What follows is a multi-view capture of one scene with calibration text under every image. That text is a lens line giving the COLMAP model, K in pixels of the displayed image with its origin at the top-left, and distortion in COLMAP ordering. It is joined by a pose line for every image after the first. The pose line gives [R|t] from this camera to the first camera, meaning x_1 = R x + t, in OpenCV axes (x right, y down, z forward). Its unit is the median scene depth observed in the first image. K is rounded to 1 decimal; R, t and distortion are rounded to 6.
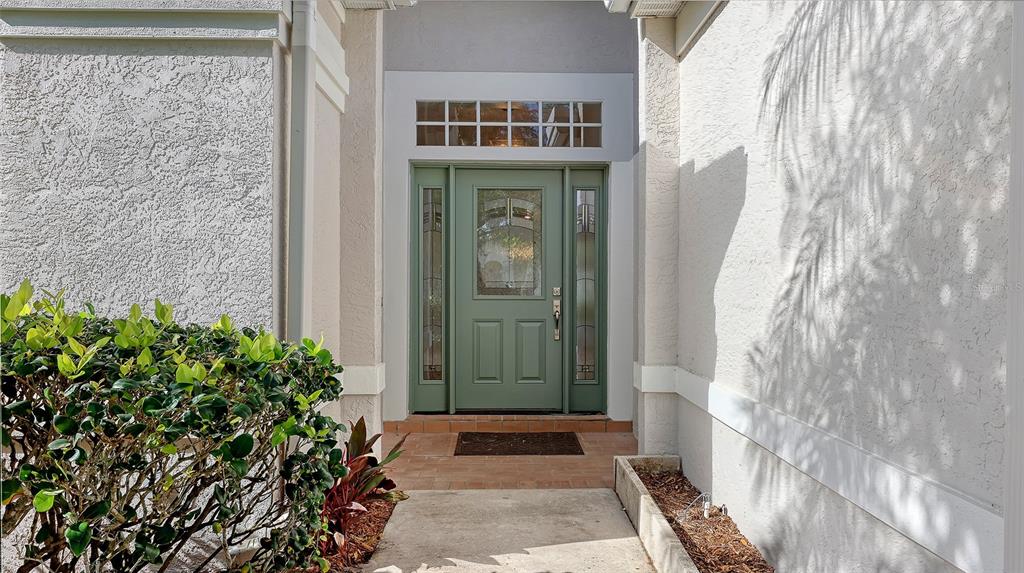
lens RADIAL K [[639.8, 0, 508.3], [0, 639.8, 289.2], [0, 0, 1]] dist [-0.003983, 0.002516]
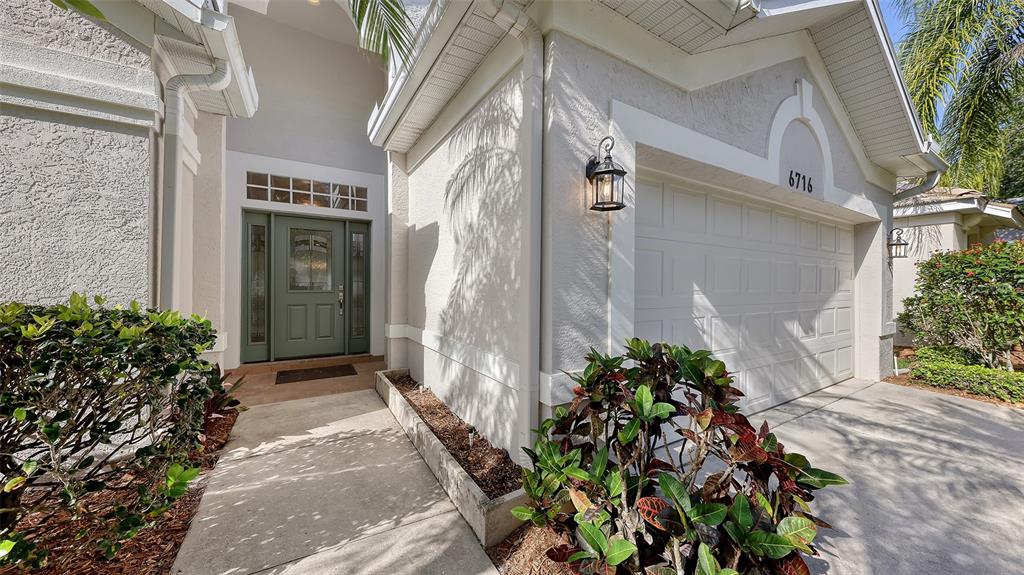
lens RADIAL K [[352.4, 0, 502.9], [0, 352.4, 285.5], [0, 0, 1]] dist [0.004425, -0.001017]
pose [[0.865732, 0.000153, 0.500507, -0.048827], [0.002445, 0.999987, -0.004534, 0.004155], [-0.500501, 0.005150, 0.865721, -0.178074]]
